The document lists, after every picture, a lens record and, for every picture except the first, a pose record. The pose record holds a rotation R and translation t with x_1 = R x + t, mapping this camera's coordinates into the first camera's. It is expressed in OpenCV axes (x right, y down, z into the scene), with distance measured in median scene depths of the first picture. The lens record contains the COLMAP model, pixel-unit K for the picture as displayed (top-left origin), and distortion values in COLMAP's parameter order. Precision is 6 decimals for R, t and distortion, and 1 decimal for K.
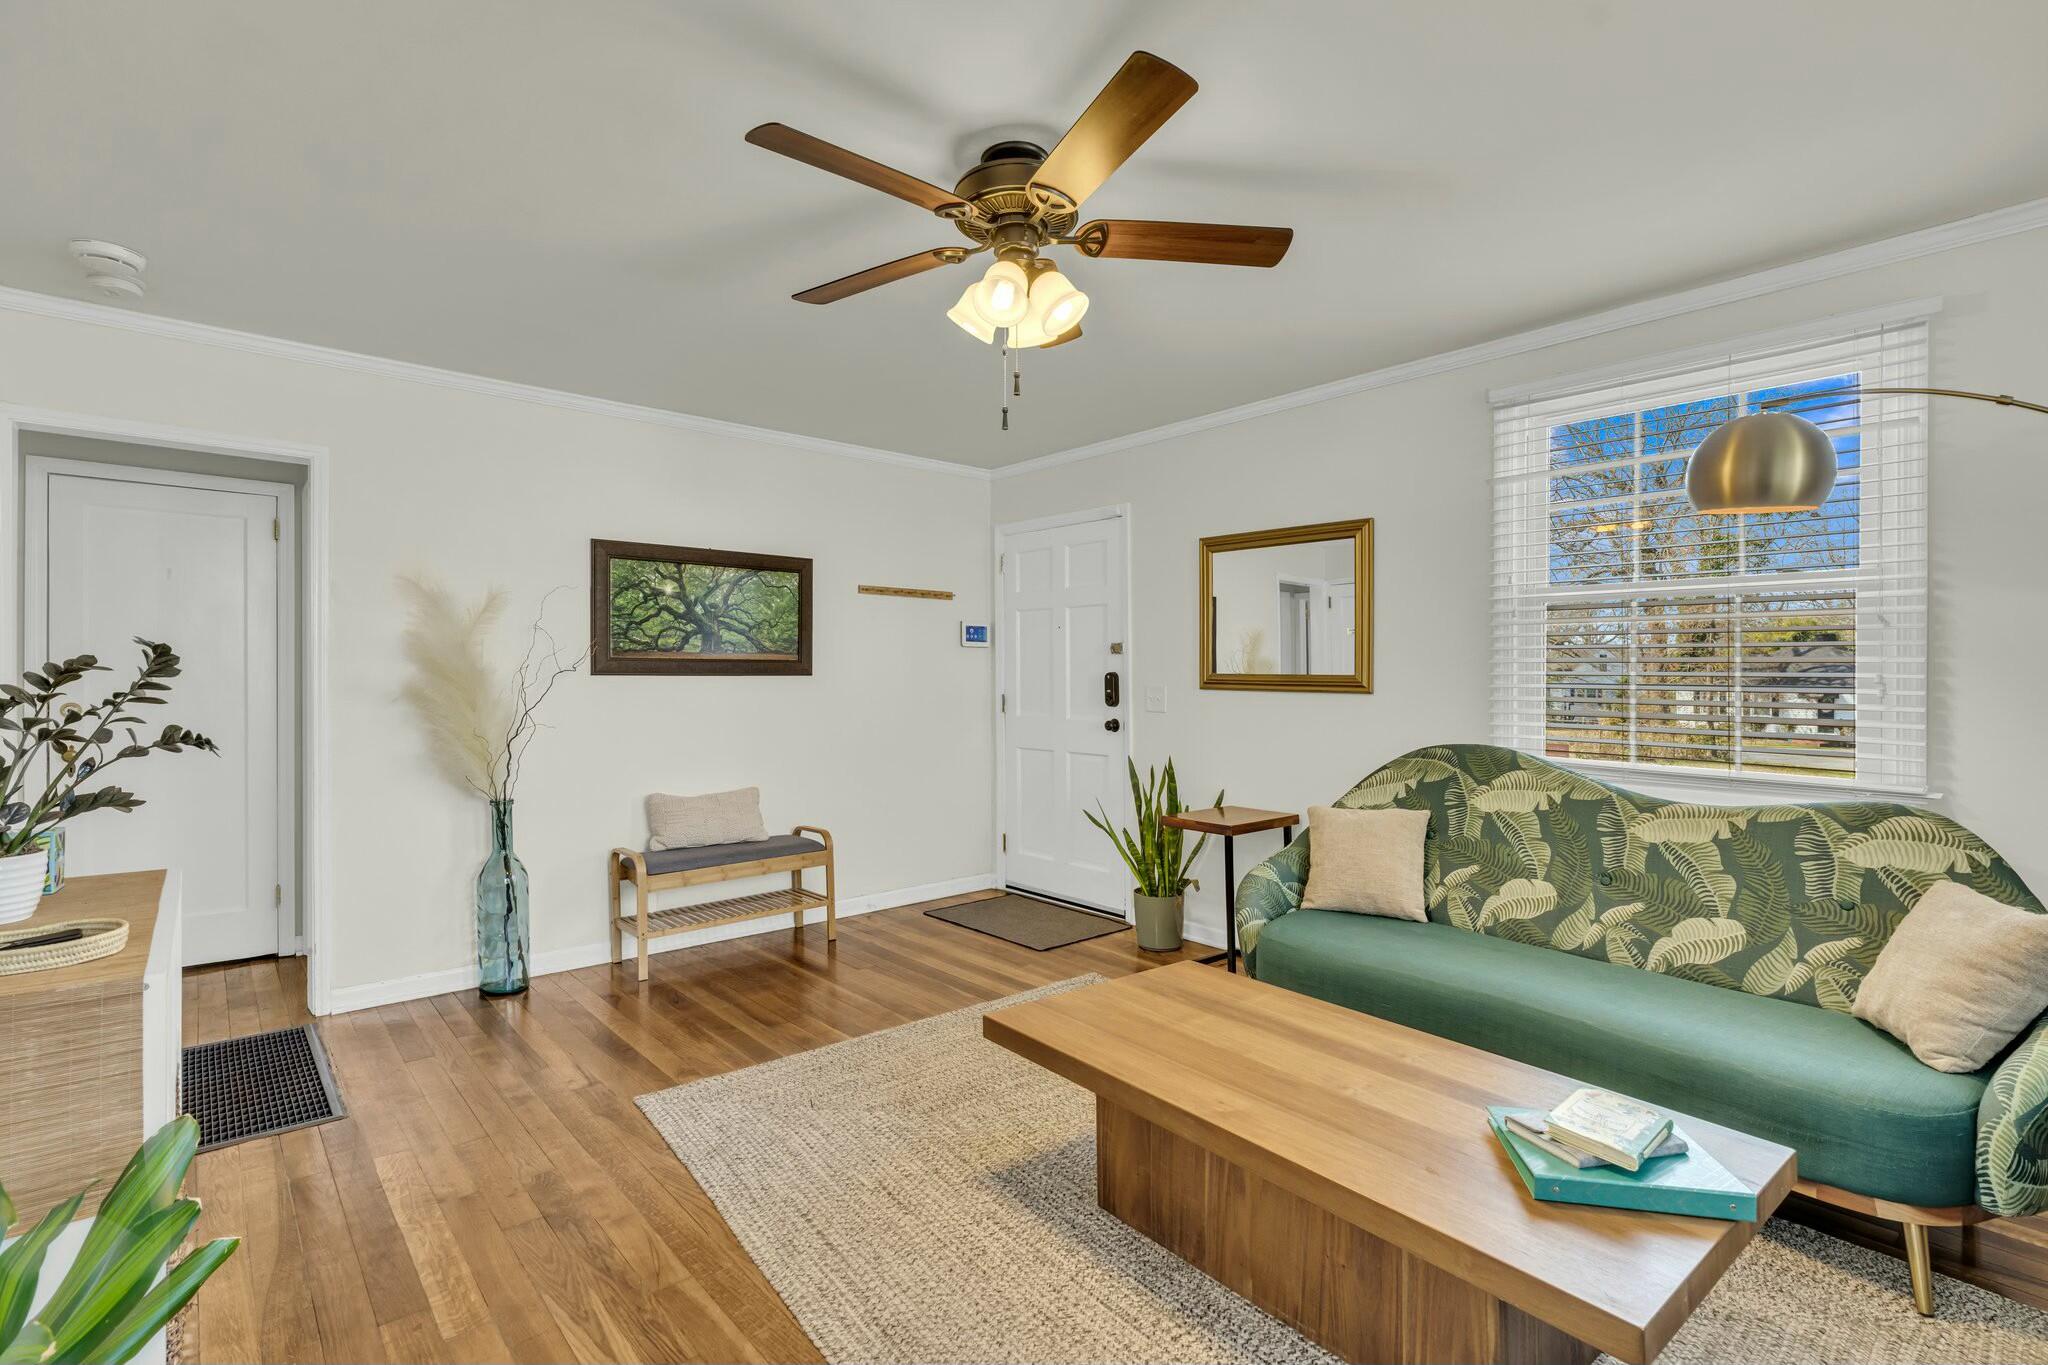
lens RADIAL K [[945.9, 0, 1023.0], [0, 945.9, 683.9], [0, 0, 1]] dist [-0.000257, -0.000013]
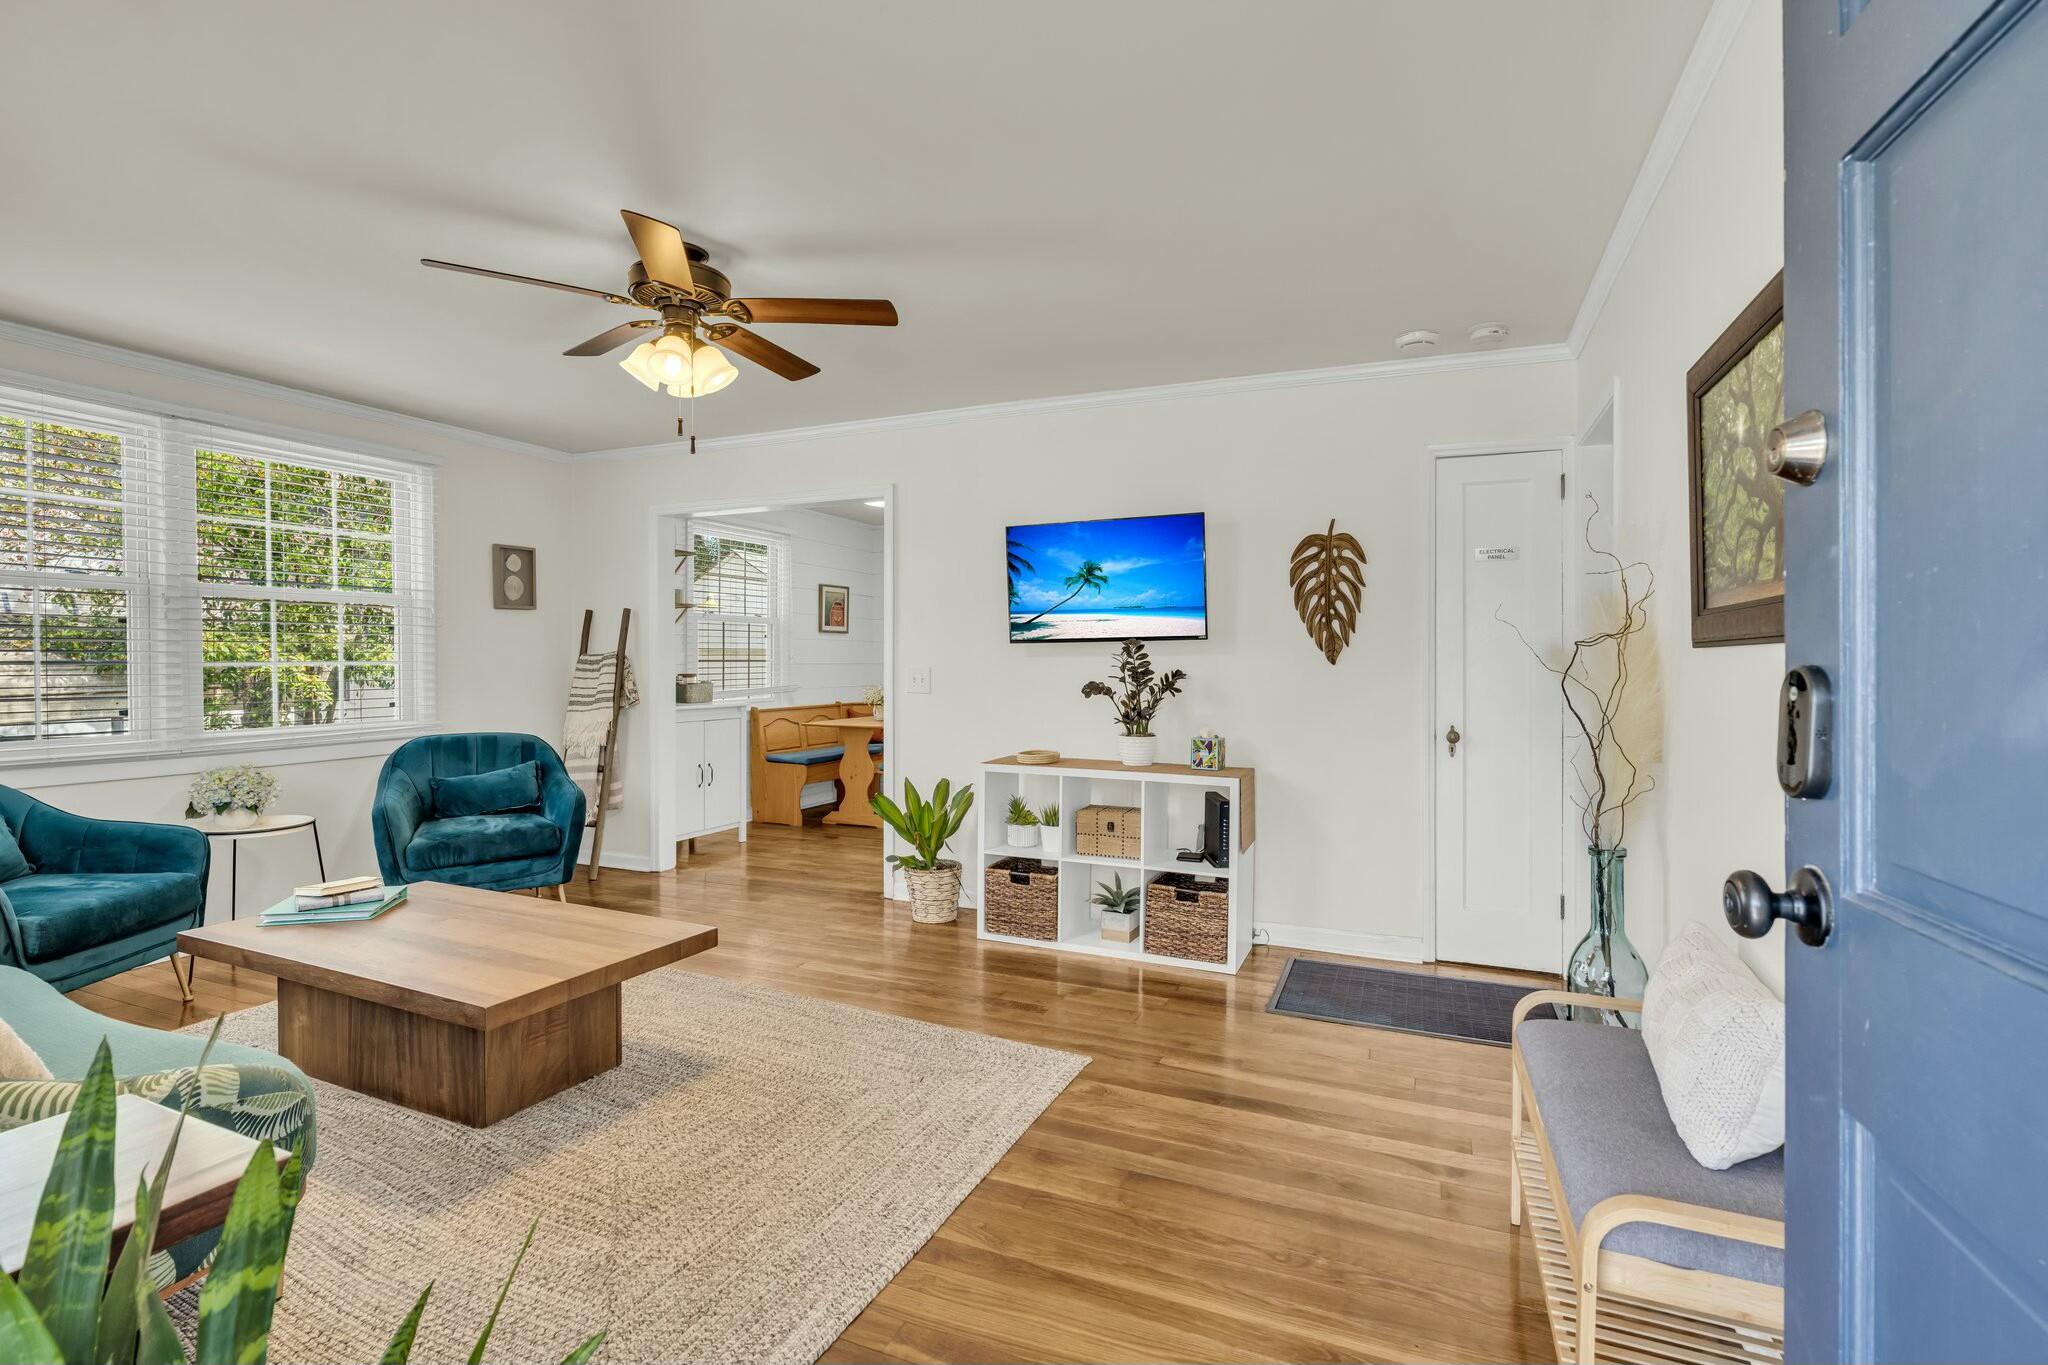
lens RADIAL K [[945.9, 0, 1012.8], [0, 945.9, 673.0], [0, 0, 1]] dist [-0.000257, -0.000013]
pose [[-0.905782, 0.000982, -0.423742, 0.115918], [-0.002014, 0.999976, 0.006622, 0.001329], [0.423739, 0.006852, -0.905759, 1.935439]]
